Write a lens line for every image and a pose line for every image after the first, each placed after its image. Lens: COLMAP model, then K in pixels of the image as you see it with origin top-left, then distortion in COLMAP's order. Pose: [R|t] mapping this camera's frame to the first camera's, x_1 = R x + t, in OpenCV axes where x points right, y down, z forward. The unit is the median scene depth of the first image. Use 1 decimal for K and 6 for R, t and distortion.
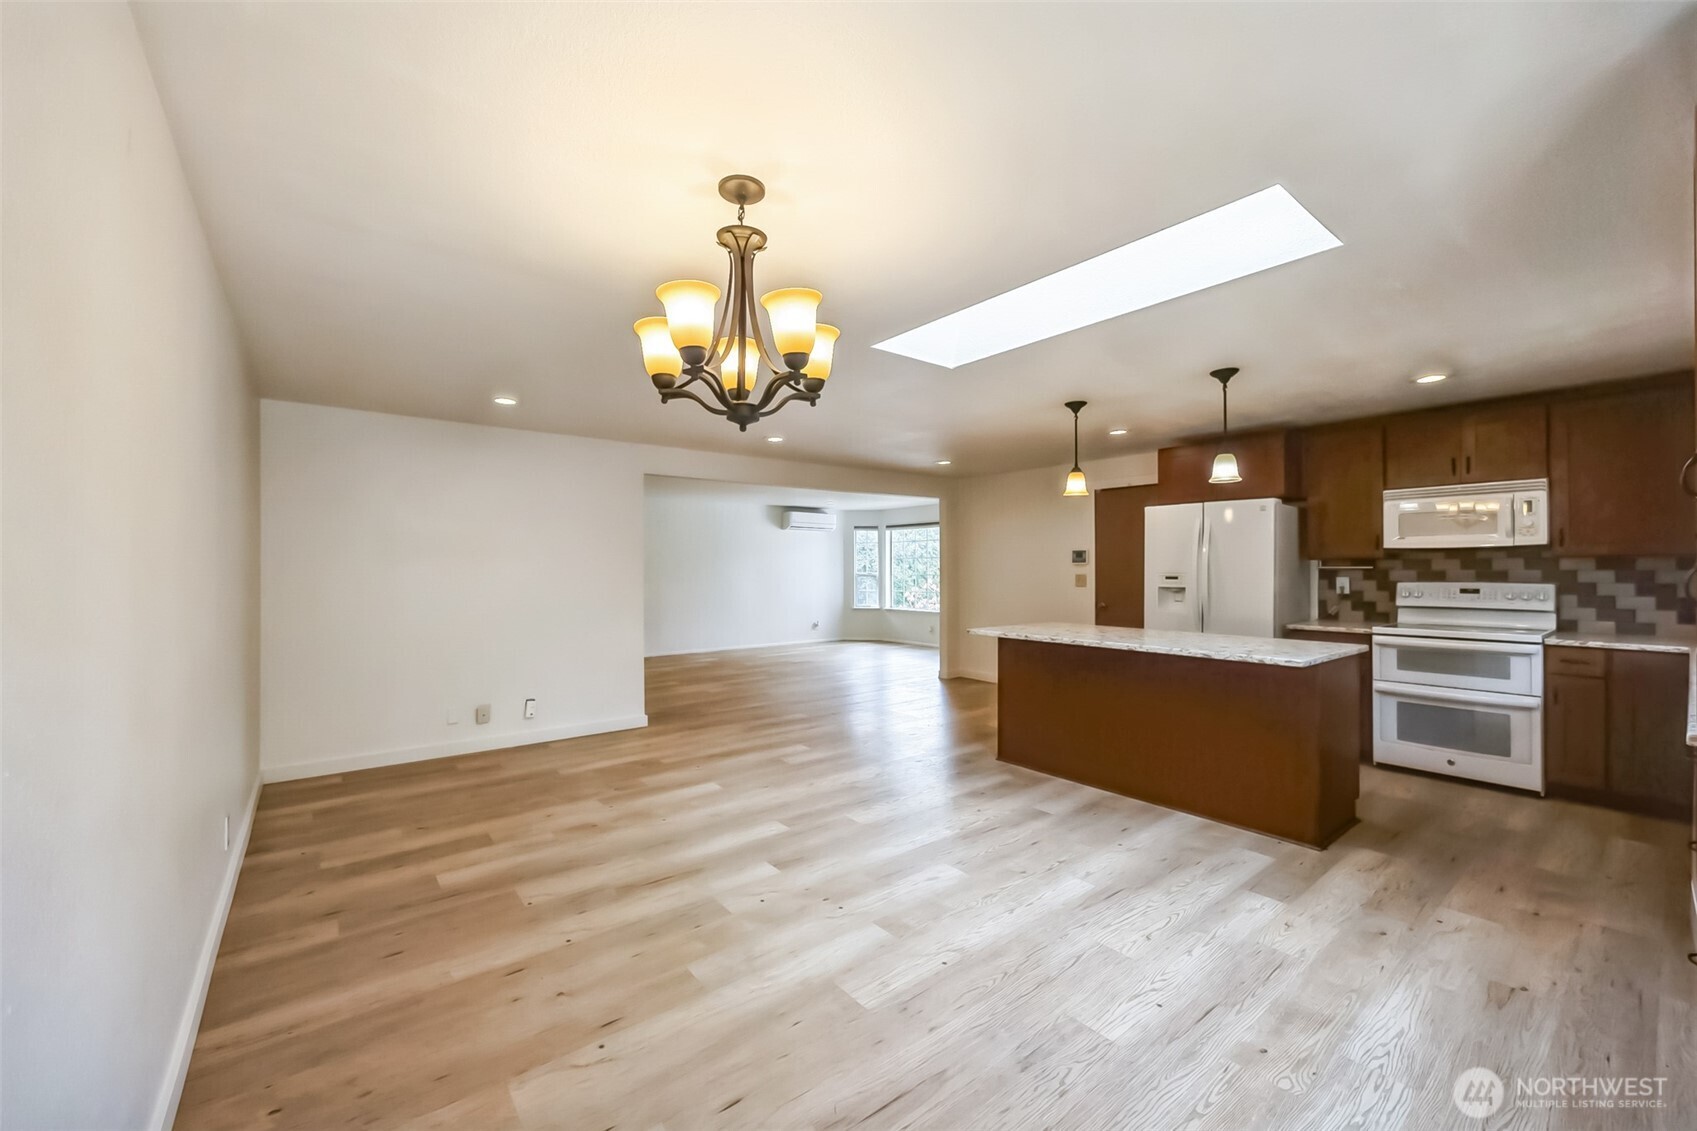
lens RADIAL K [[670.7, 0, 840.9], [0, 670.7, 569.1], [0, 0, 1]] dist [-0.003132, 0.000206]
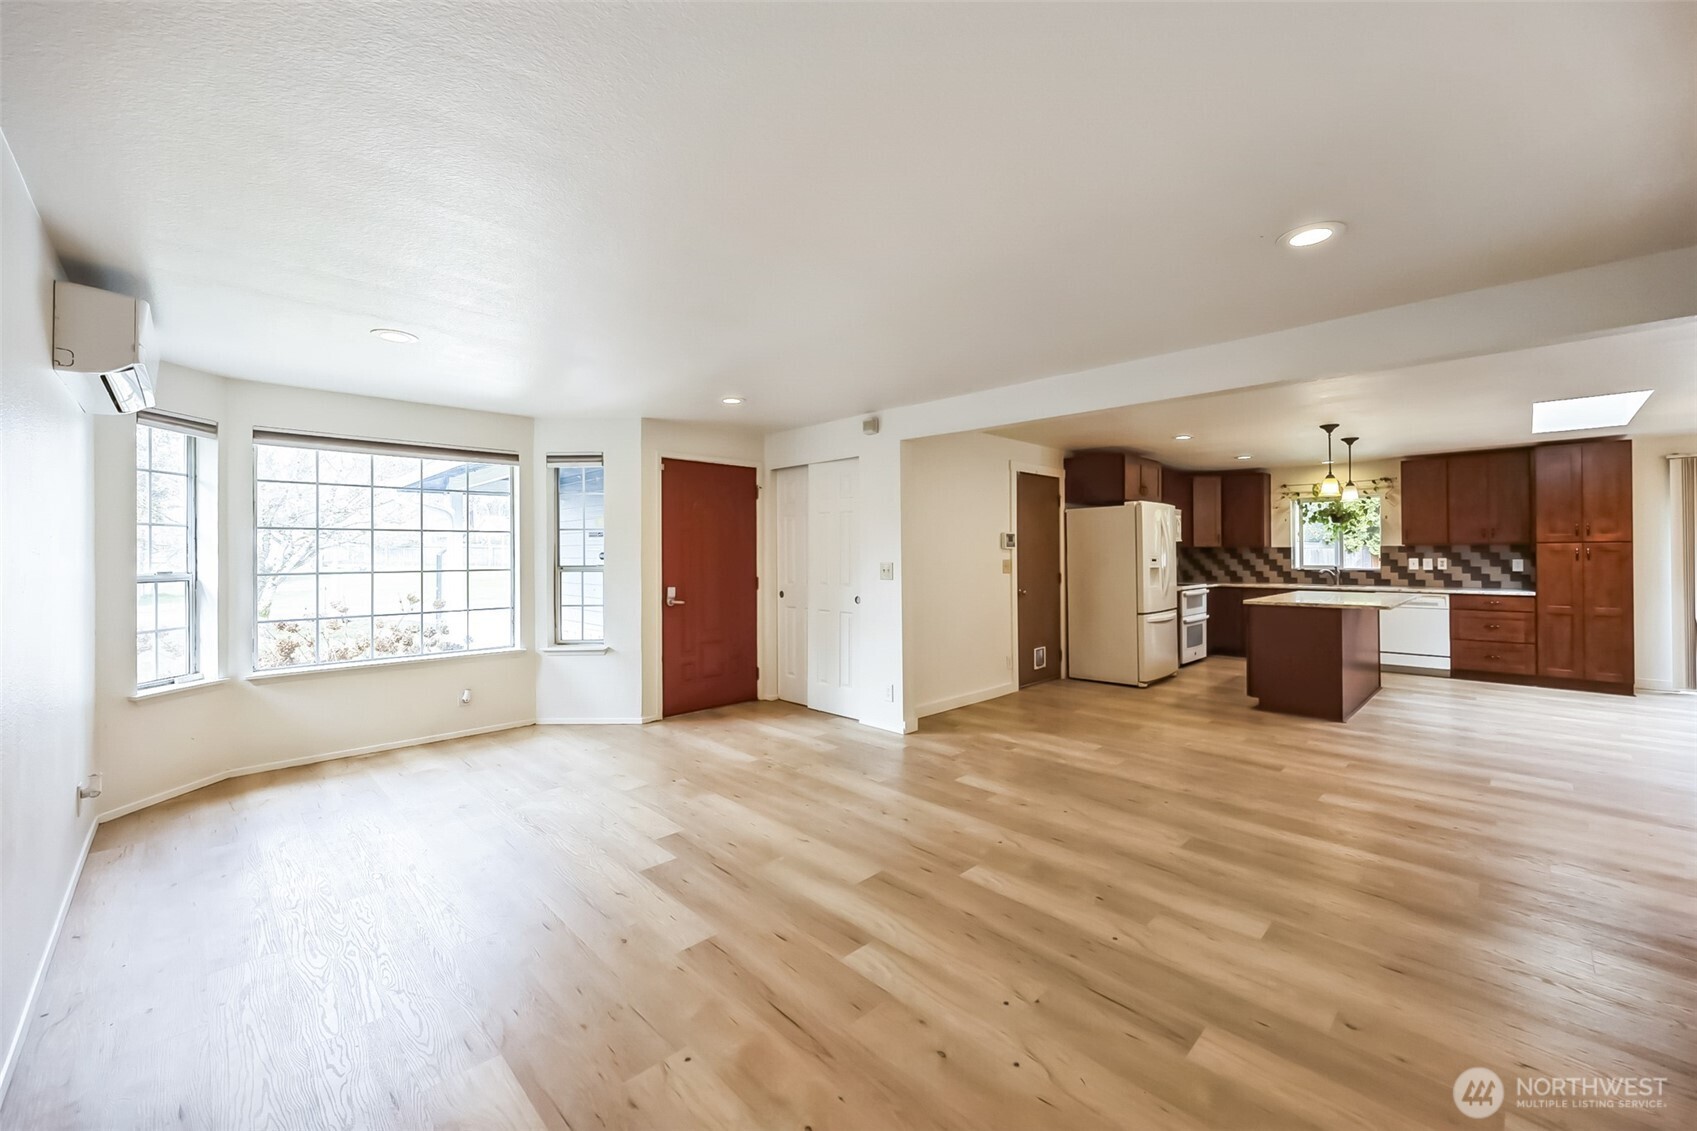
lens RADIAL K [[670.7, 0, 850.1], [0, 670.7, 558.9], [0, 0, 1]] dist [-0.003132, 0.000206]
pose [[-0.115791, -0.005645, 0.993258, -0.840925], [0.005684, 0.999964, 0.006346, -0.000618], [-0.993257, 0.006381, -0.115754, 2.103012]]
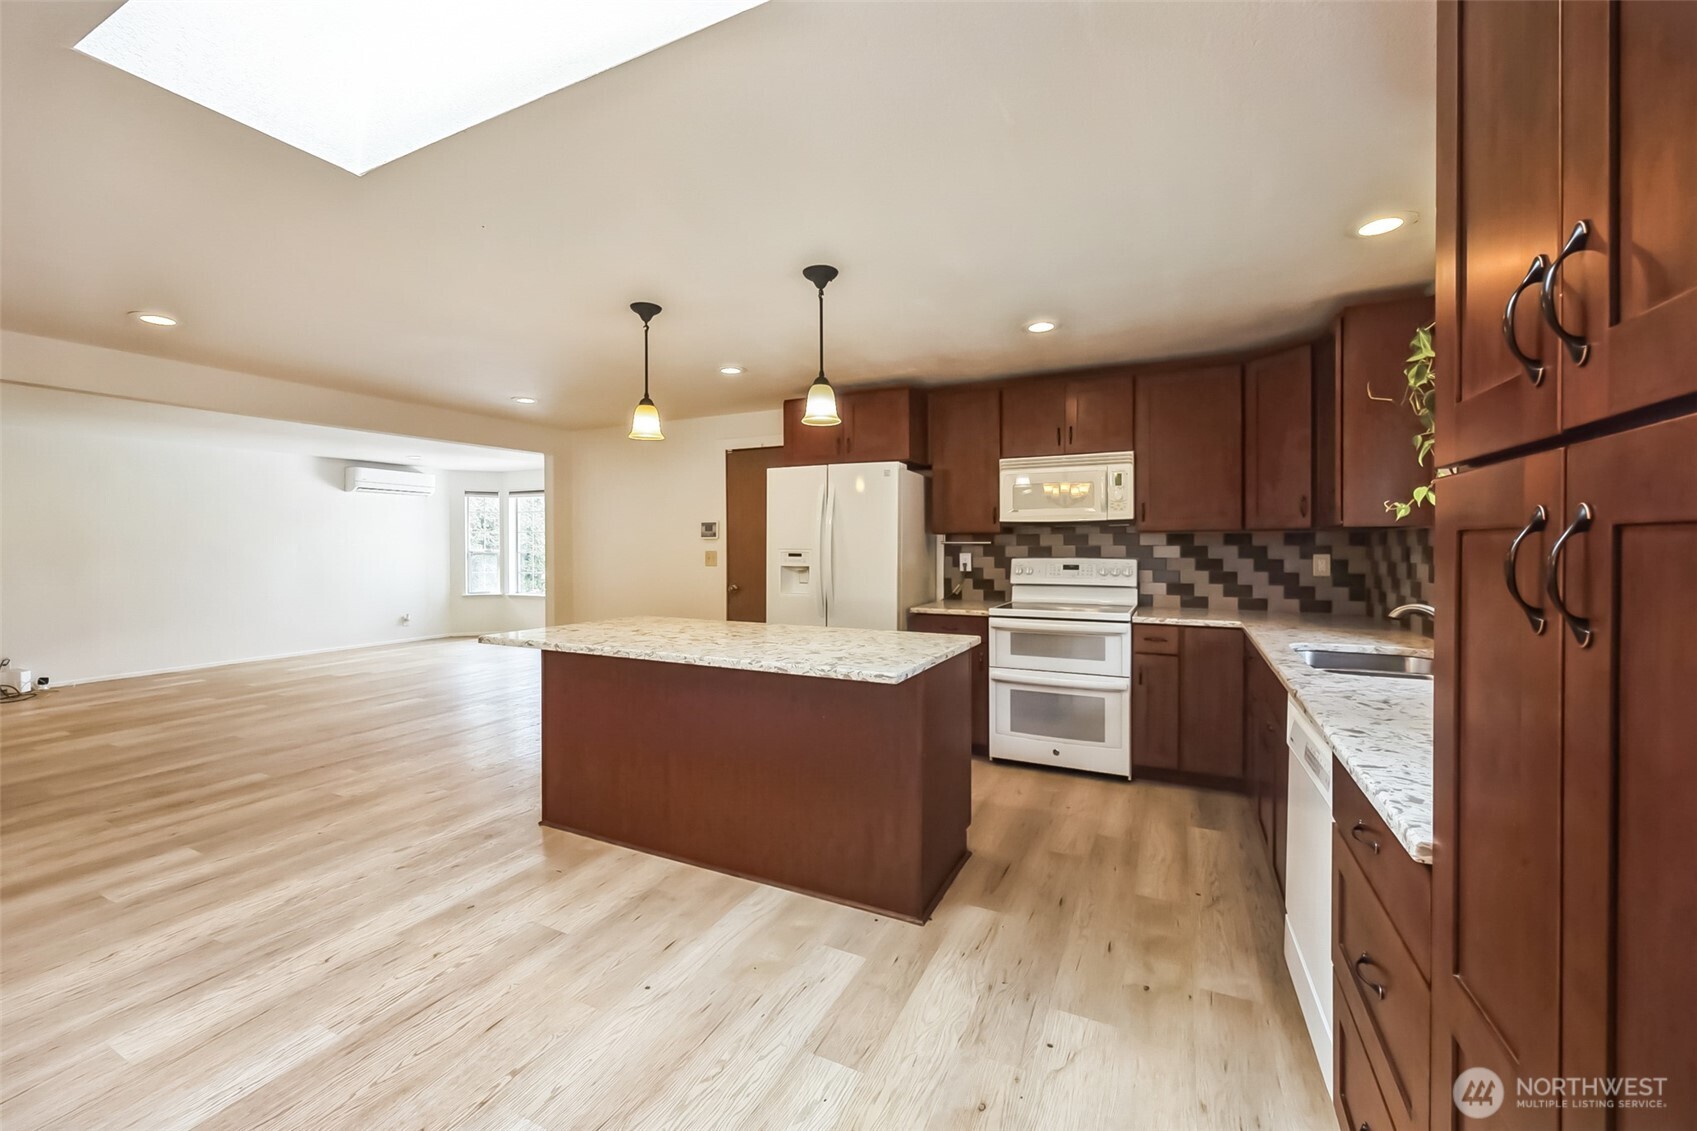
lens RADIAL K [[670.7, 0, 852.4], [0, 670.7, 557.7], [0, 0, 1]] dist [-0.003132, 0.000206]
pose [[0.899097, -0.006857, 0.437696, 0.240446], [-0.000317, 0.999867, 0.016314, 0.003456], [-0.437750, -0.014807, 0.898975, 0.276876]]
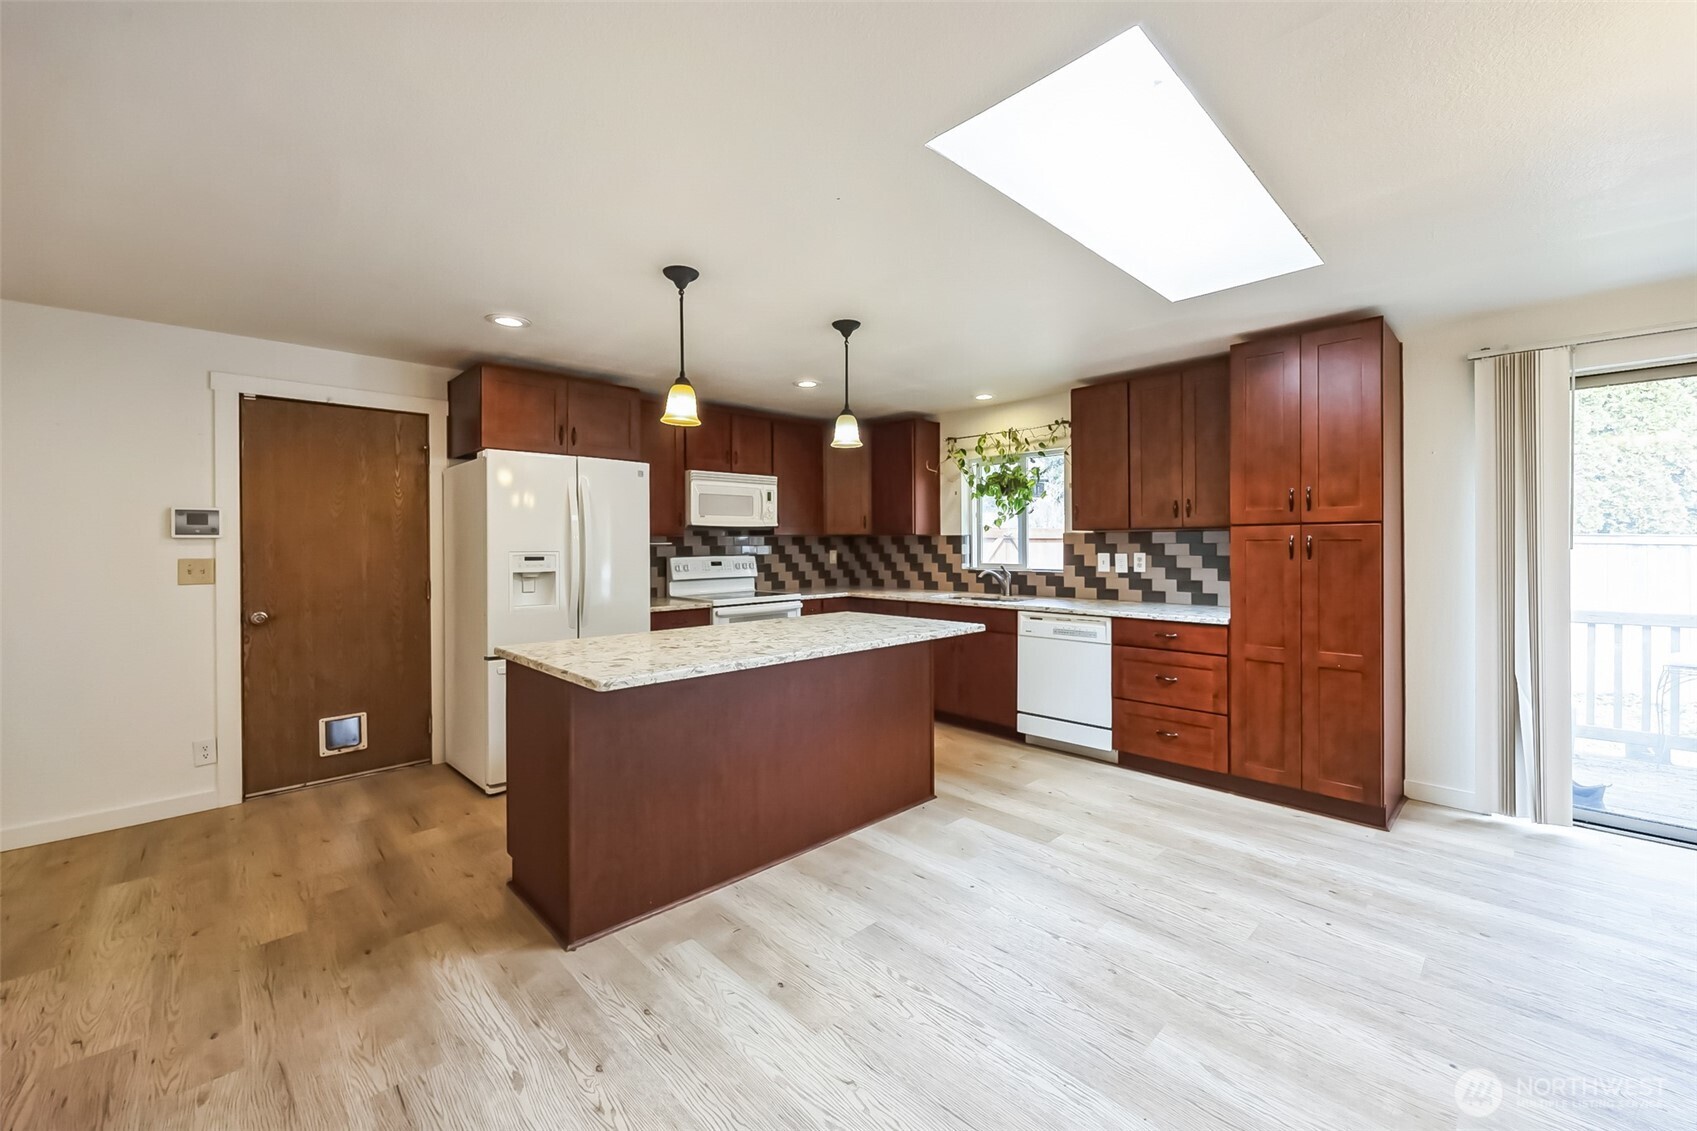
lens RADIAL K [[670.7, 0, 846.5], [0, 670.7, 552.7], [0, 0, 1]] dist [-0.003132, 0.000206]
pose [[-0.098490, -0.010370, 0.995084, -0.271499], [0.007201, 0.999912, 0.011133, 0.002067], [-0.995112, 0.008262, -0.098407, 0.922653]]
